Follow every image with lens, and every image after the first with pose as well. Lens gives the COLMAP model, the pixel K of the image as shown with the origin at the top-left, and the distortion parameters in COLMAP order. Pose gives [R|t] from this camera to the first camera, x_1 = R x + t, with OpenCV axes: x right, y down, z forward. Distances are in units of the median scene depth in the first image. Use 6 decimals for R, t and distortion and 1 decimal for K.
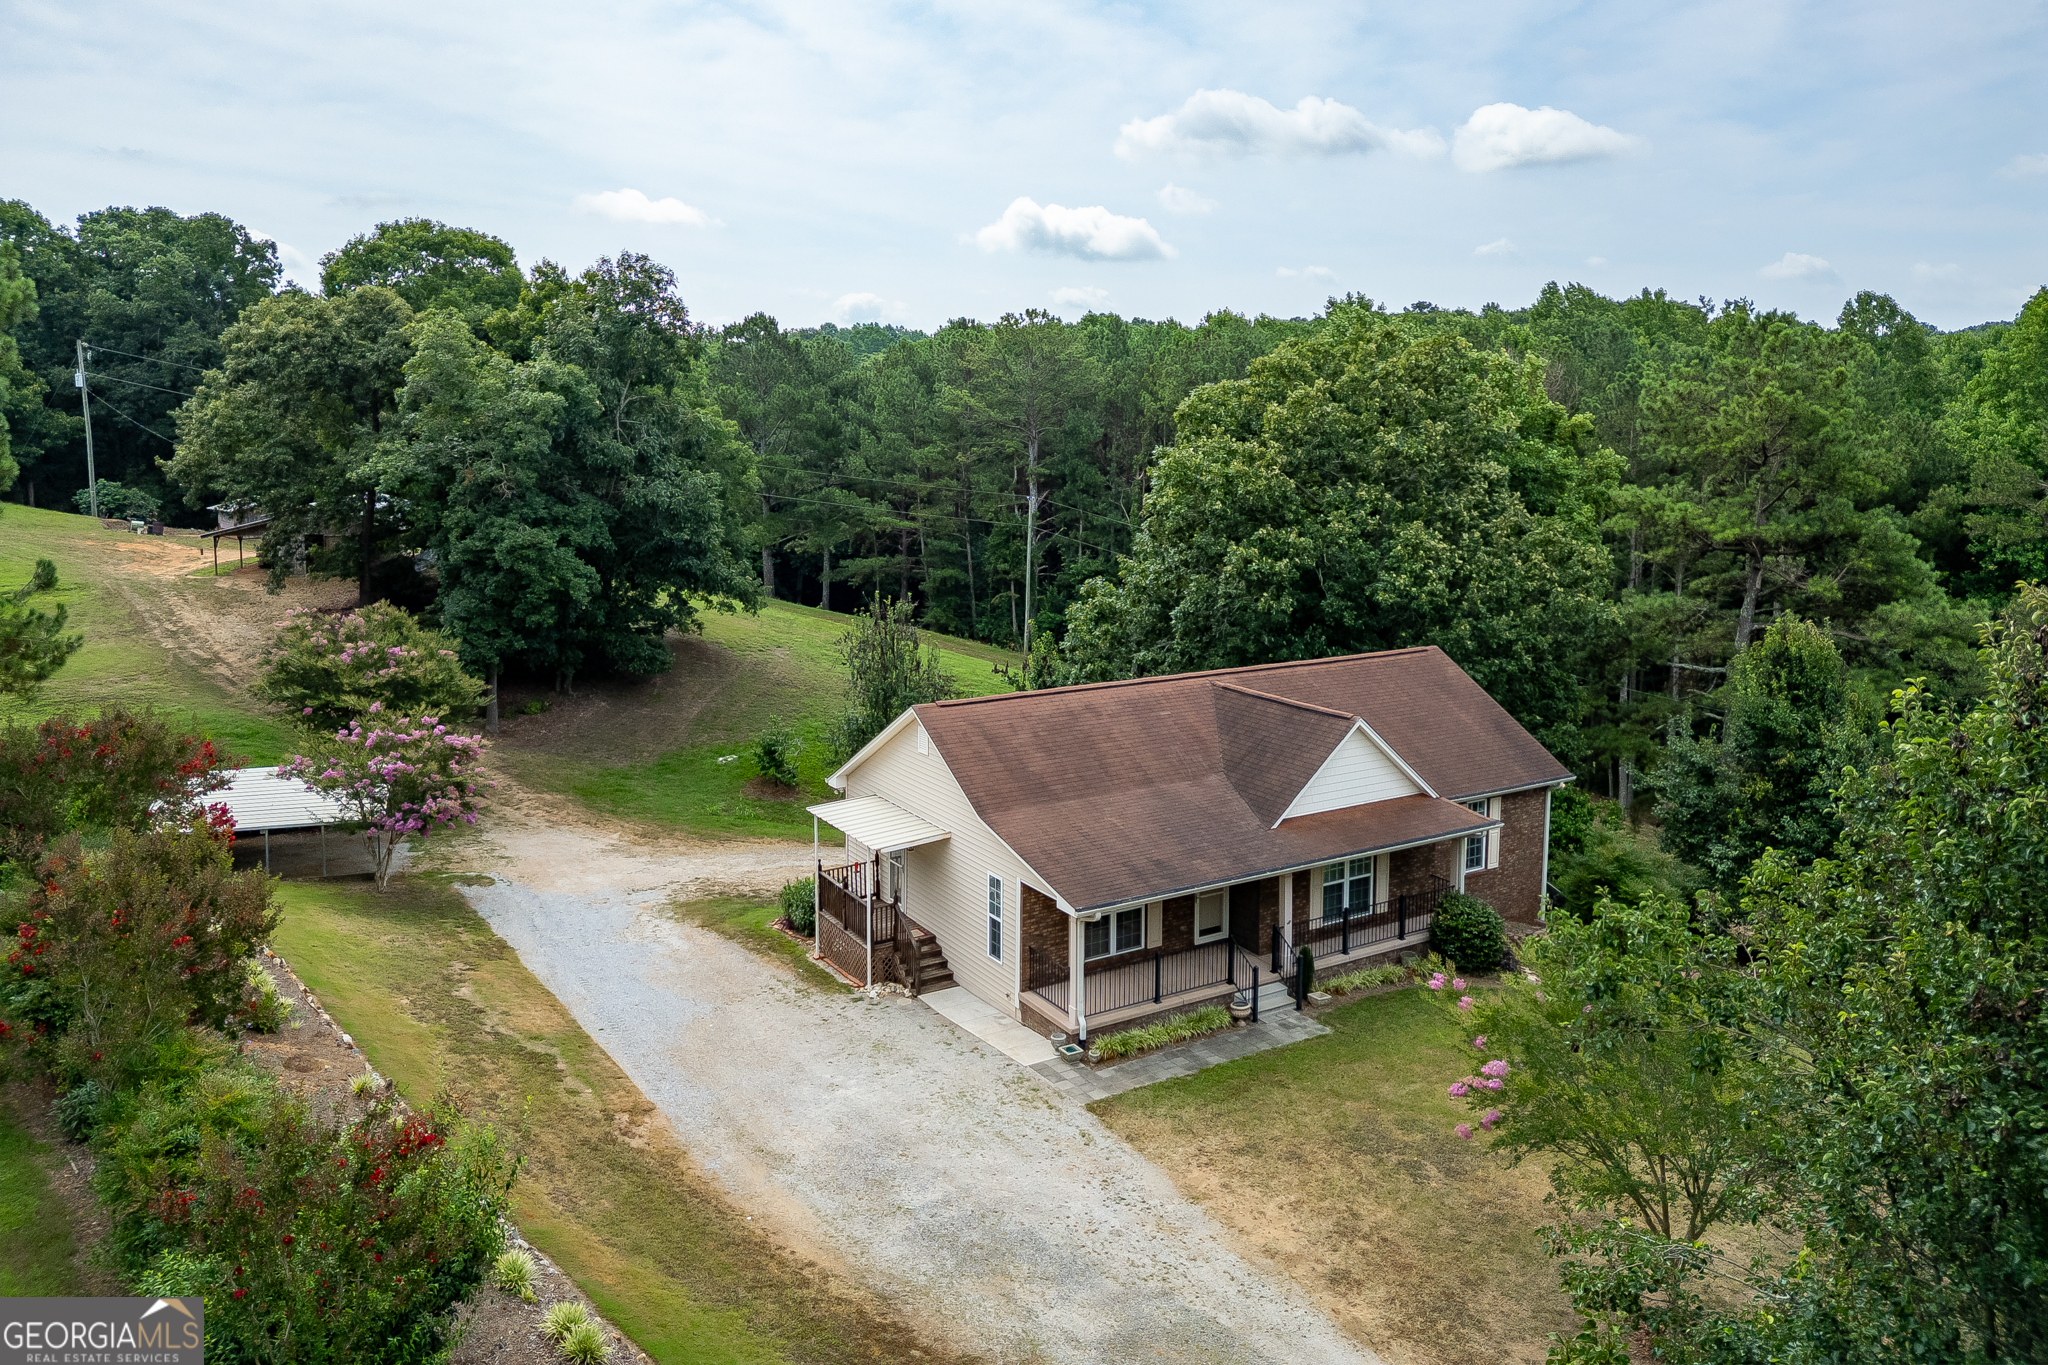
lens RADIAL K [[1448.4, 0, 1020.6], [0, 1448.4, 637.1], [0, 0, 1]] dist [0.072129, -0.068044]
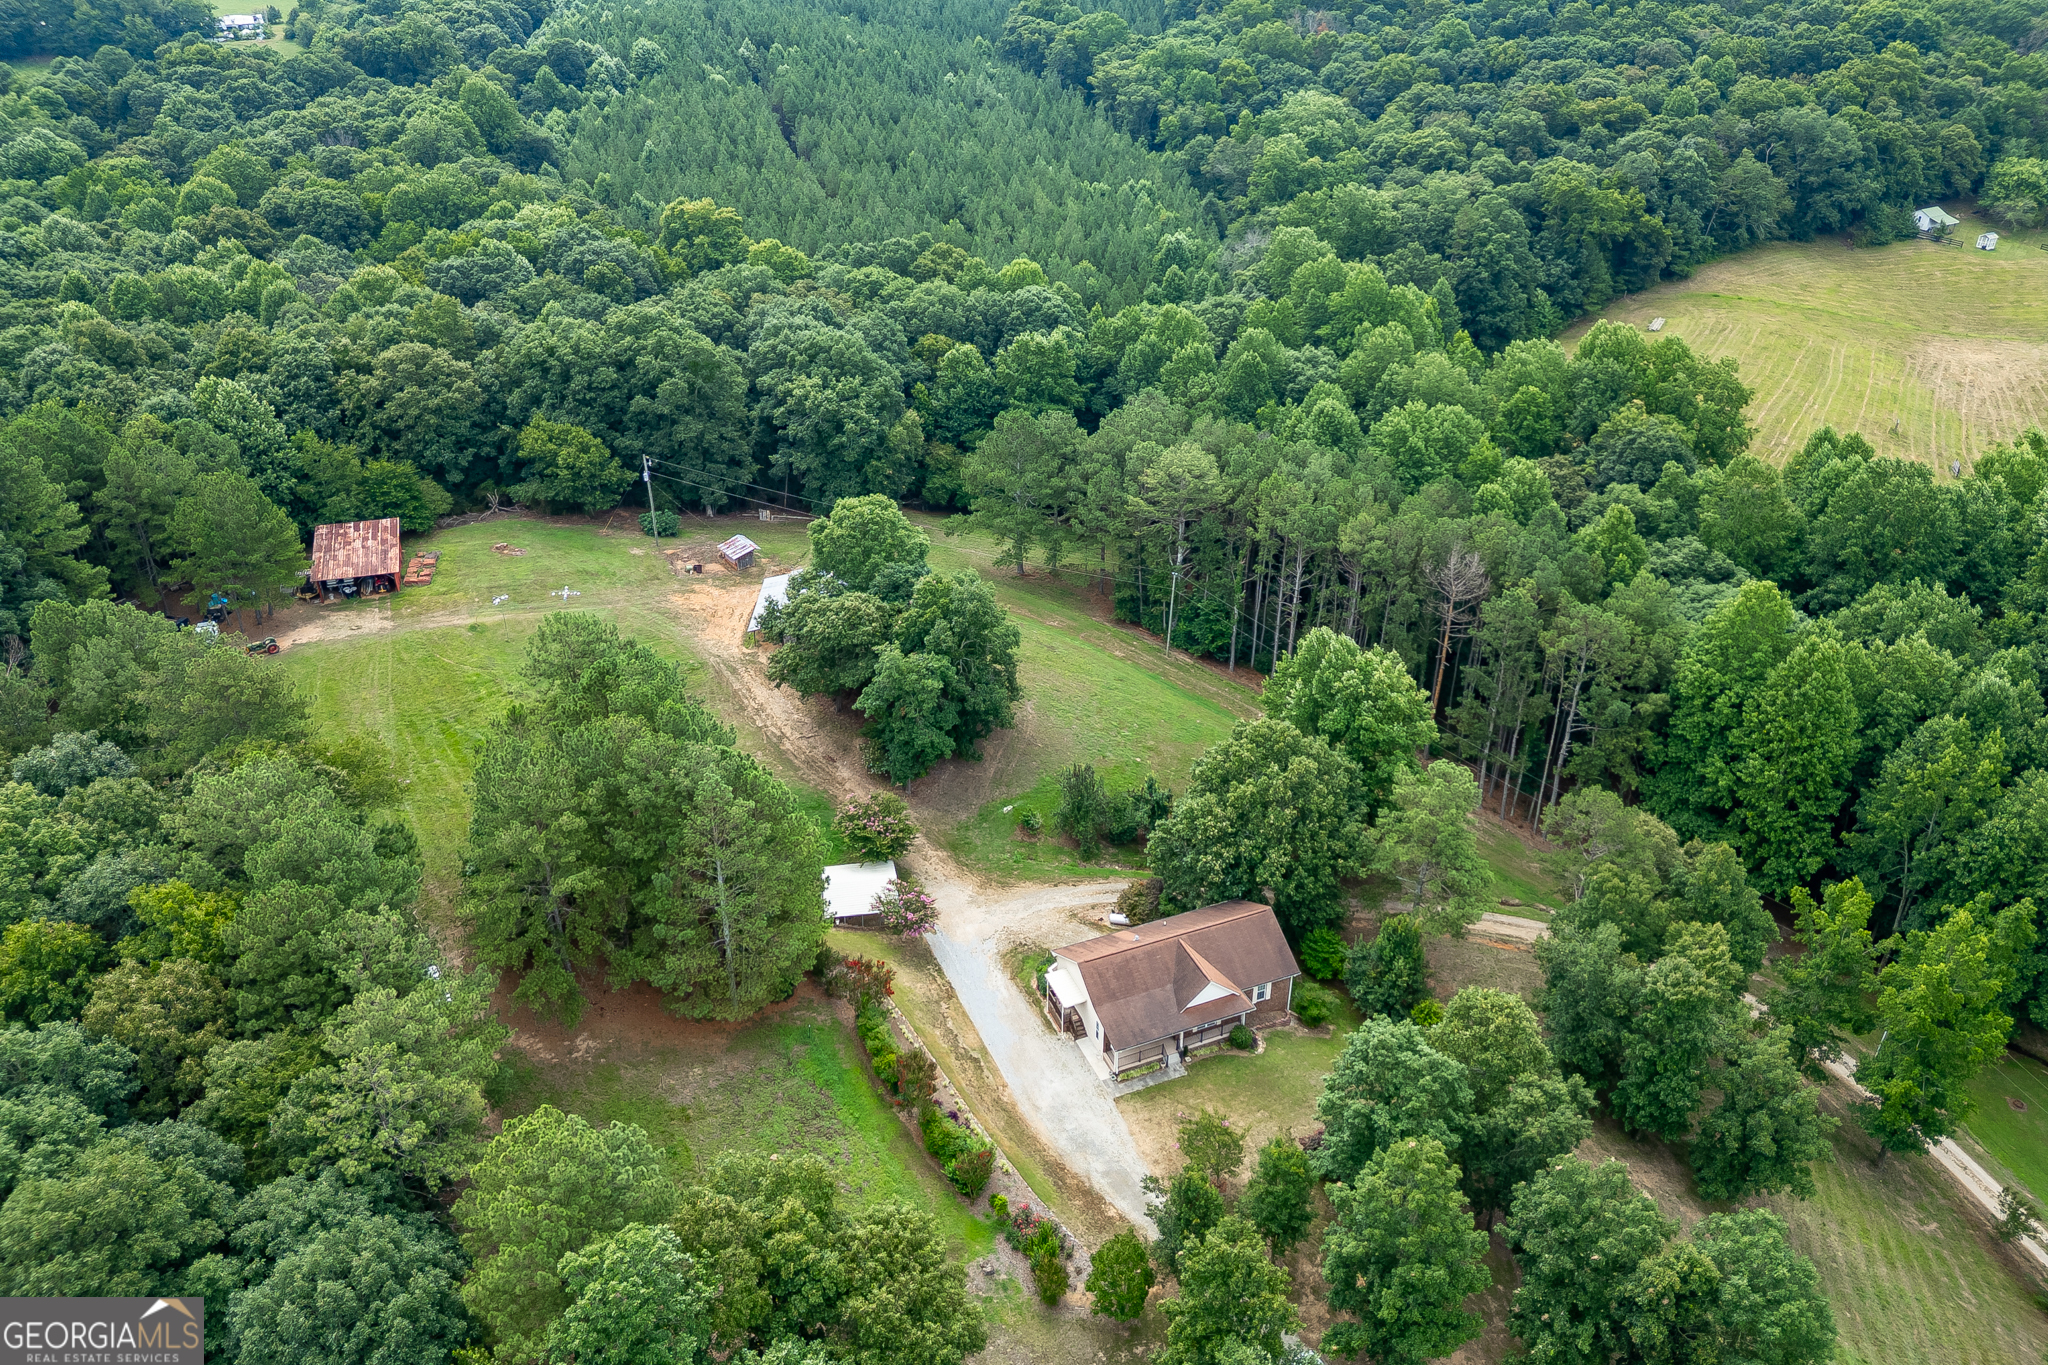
lens RADIAL K [[1448.4, 0, 1020.6], [0, 1448.4, 637.1], [0, 0, 1]] dist [0.072129, -0.068044]
pose [[0.987590, 0.087976, -0.130102, 0.165499], [-0.035647, 0.932328, 0.359852, -1.872300], [0.152956, -0.350749, 0.923894, -1.875619]]
